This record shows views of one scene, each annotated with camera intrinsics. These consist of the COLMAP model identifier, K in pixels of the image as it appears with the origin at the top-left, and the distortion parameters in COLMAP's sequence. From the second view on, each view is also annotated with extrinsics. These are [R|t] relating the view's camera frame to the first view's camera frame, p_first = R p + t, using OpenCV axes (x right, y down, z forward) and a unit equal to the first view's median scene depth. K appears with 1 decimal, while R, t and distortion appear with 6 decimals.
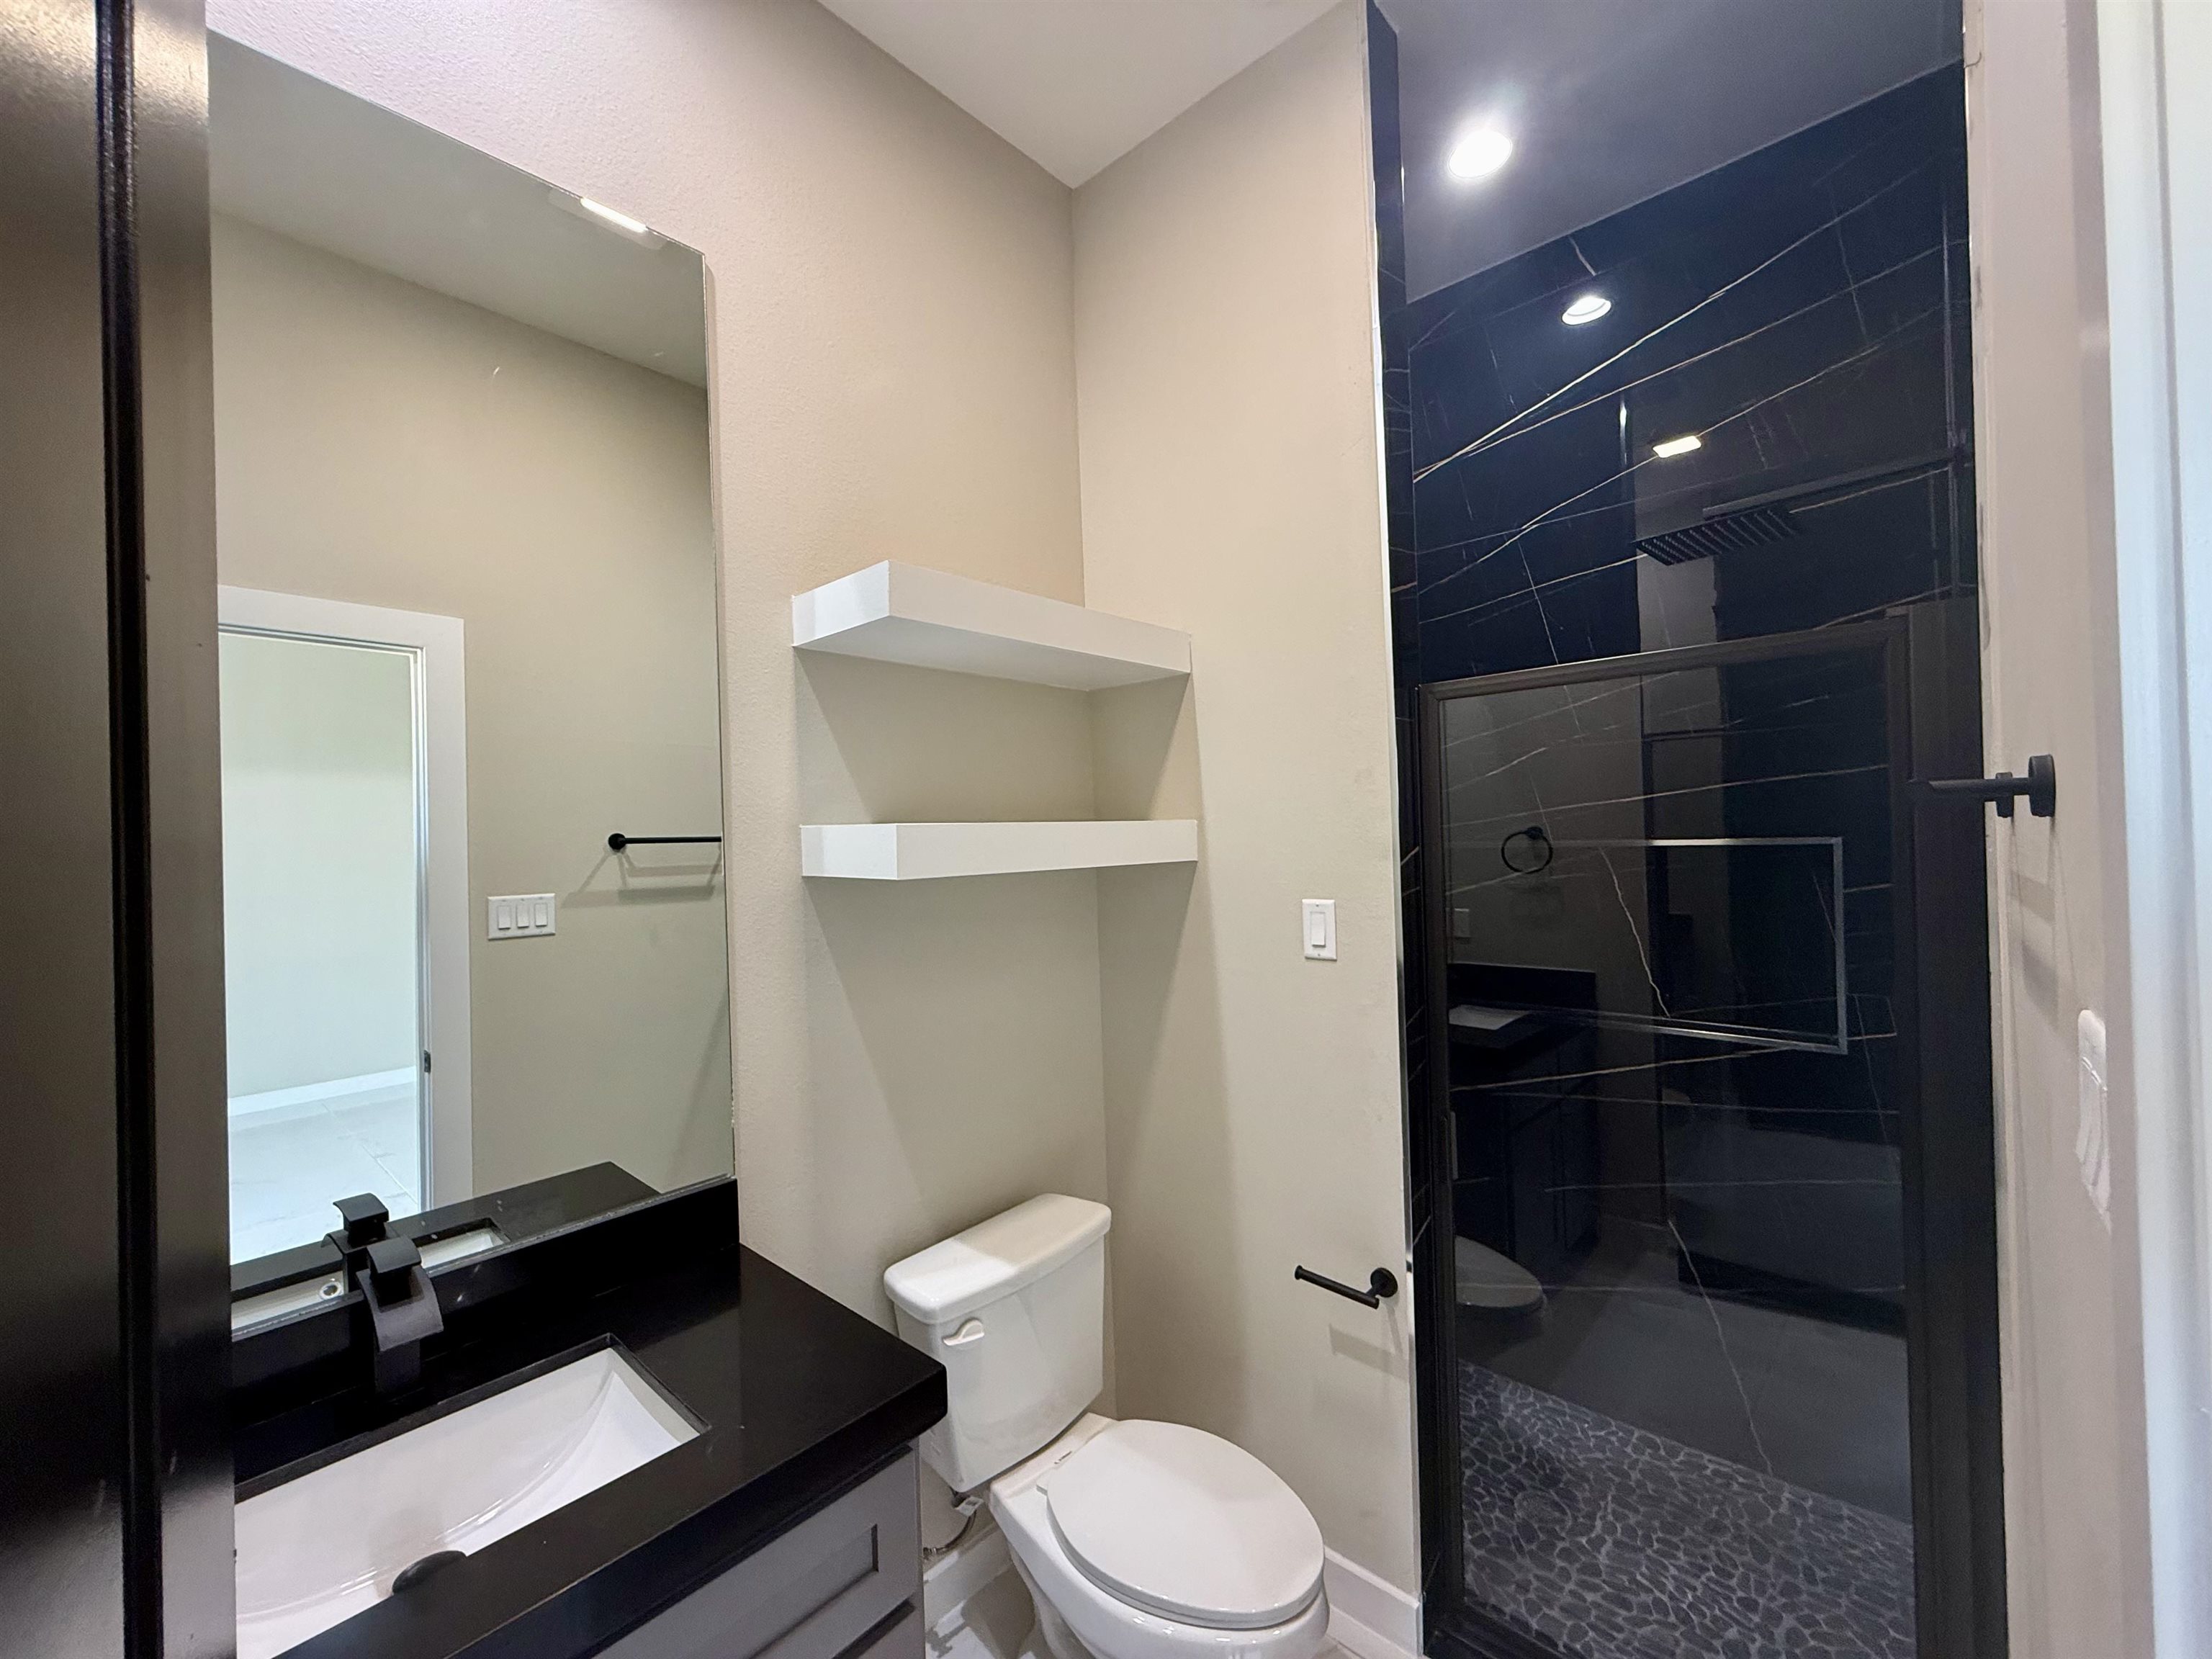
lens RADIAL K [[884.0, 0, 1102.6], [0, 884.0, 835.0], [0, 0, 1]] dist [0.001602, -0.000619]
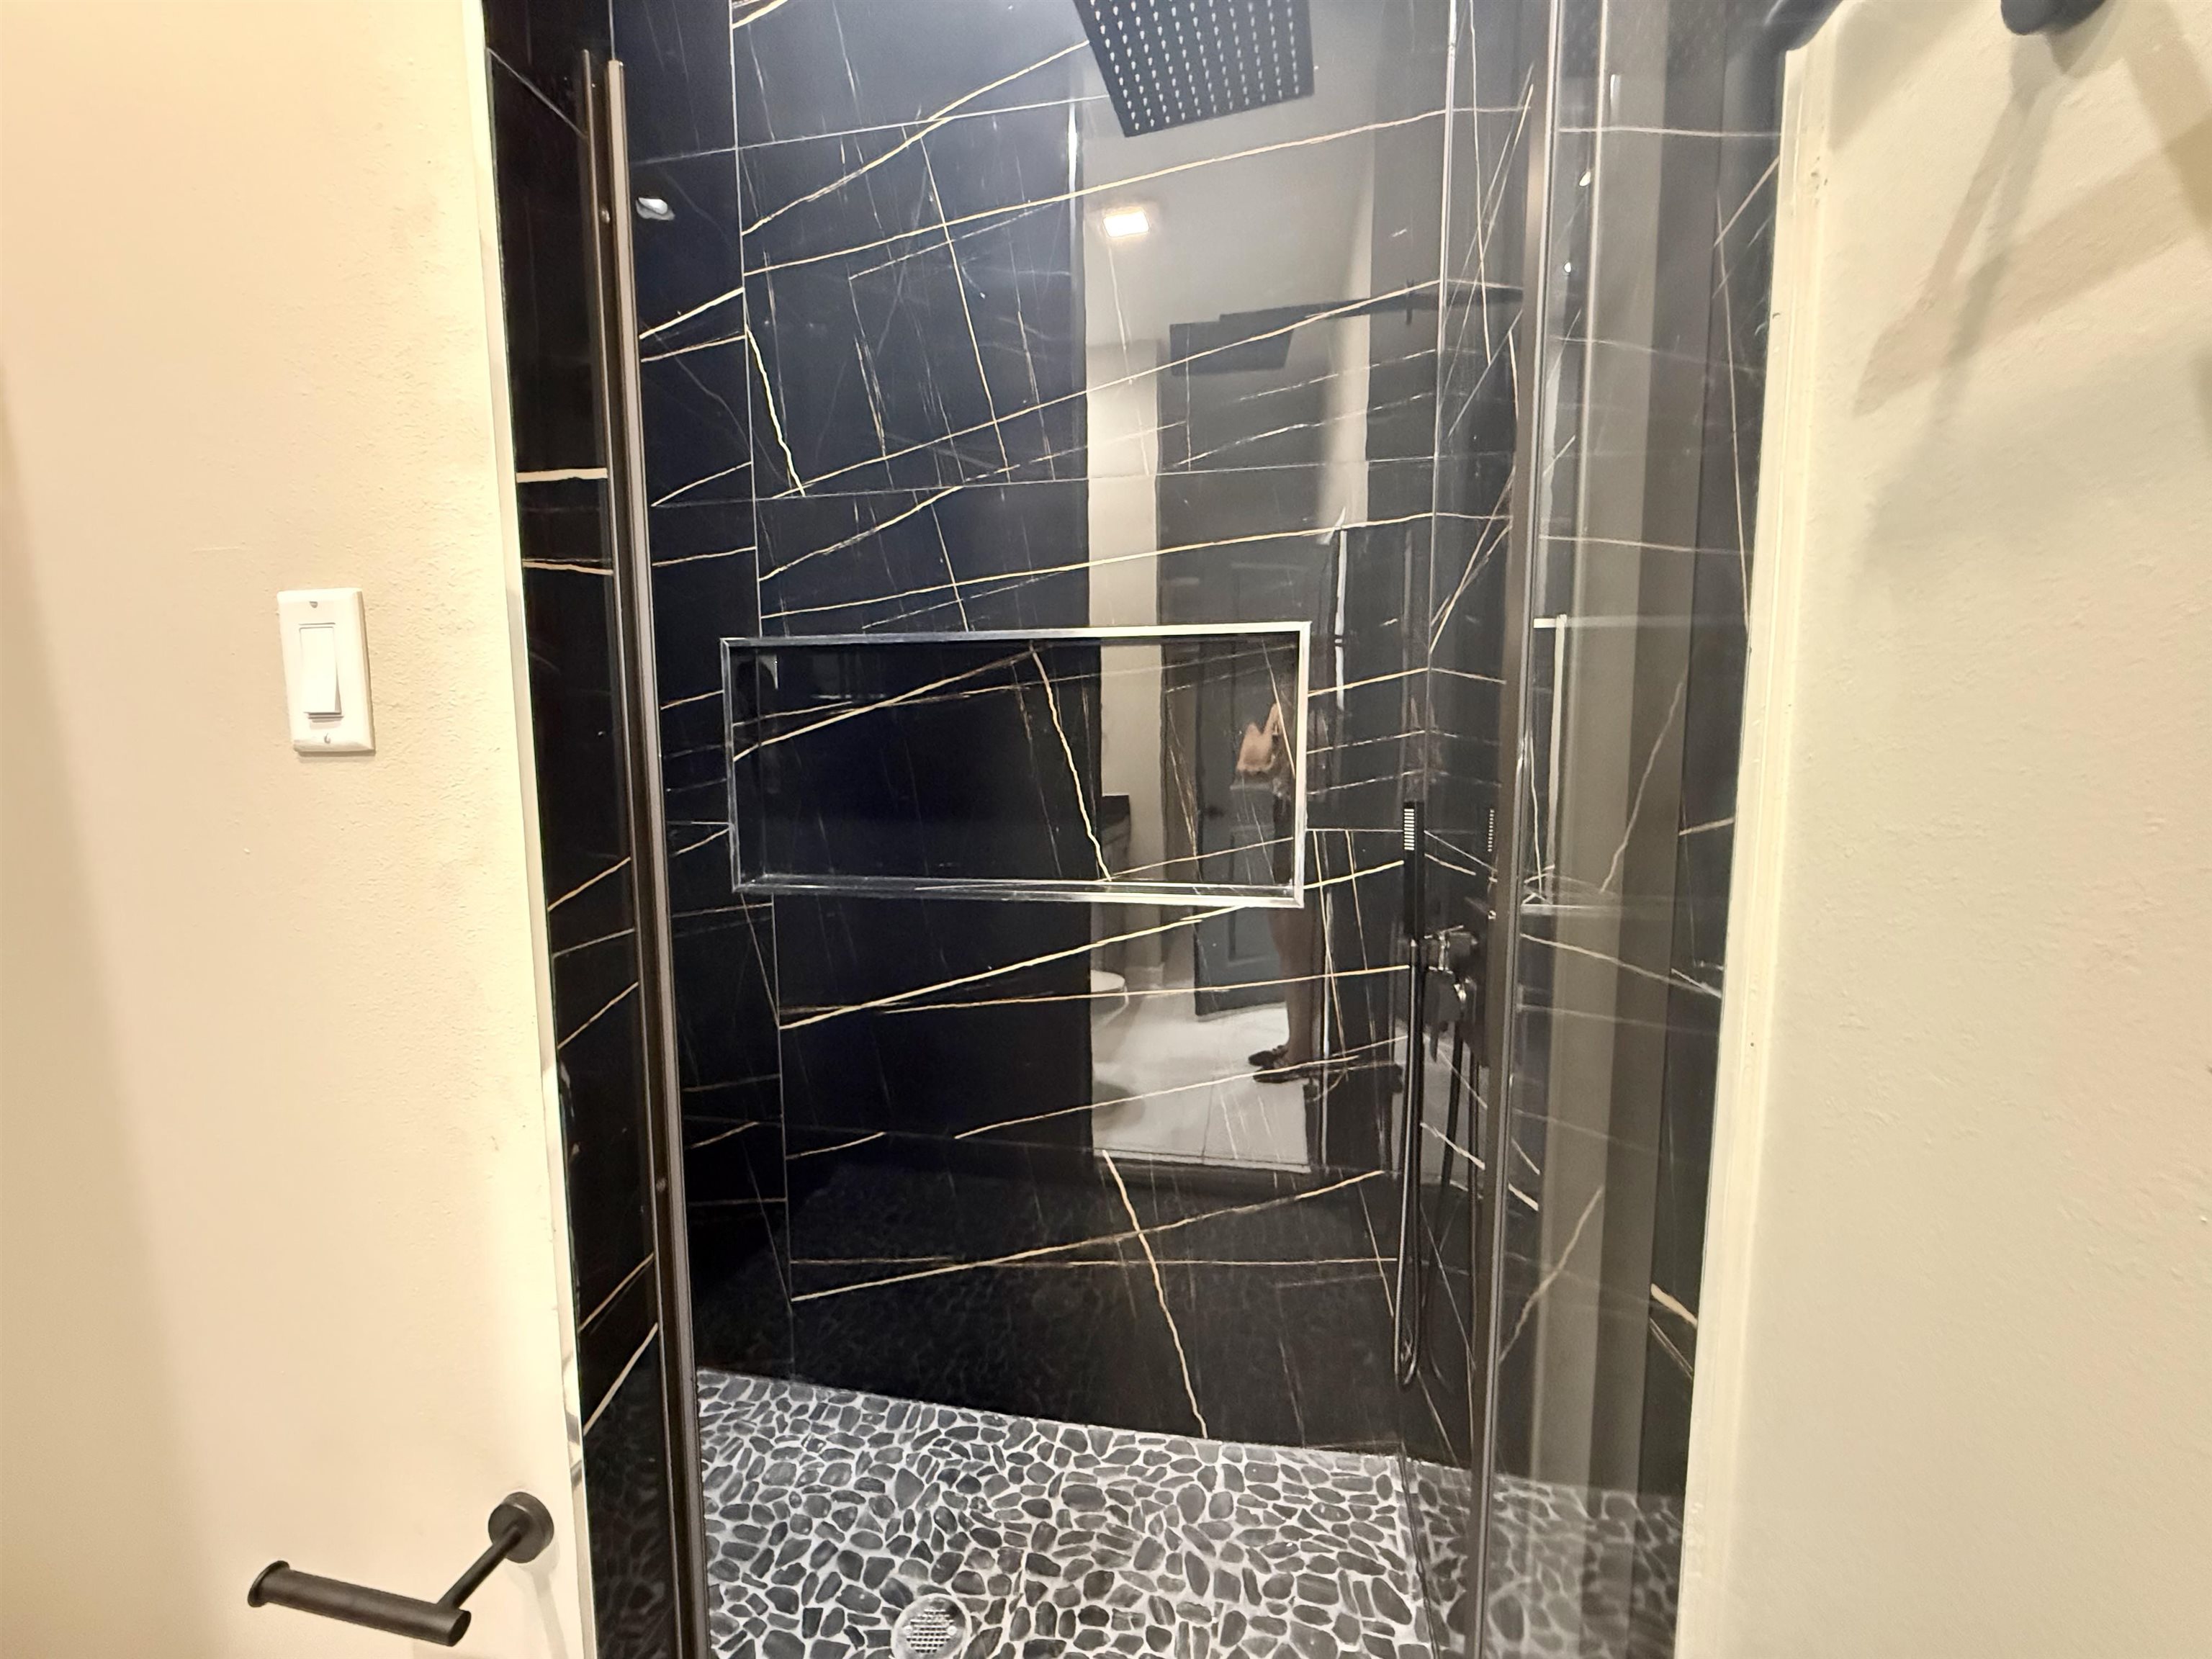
lens RADIAL K [[884.0, 0, 1111.5], [0, 884.0, 840.3], [0, 0, 1]] dist [0.001602, -0.000619]
pose [[0.839014, -0.032568, 0.543135, 0.271951], [-0.022200, 0.995327, 0.093976, 0.115793], [-0.543657, -0.090904, 0.834370, 0.433975]]
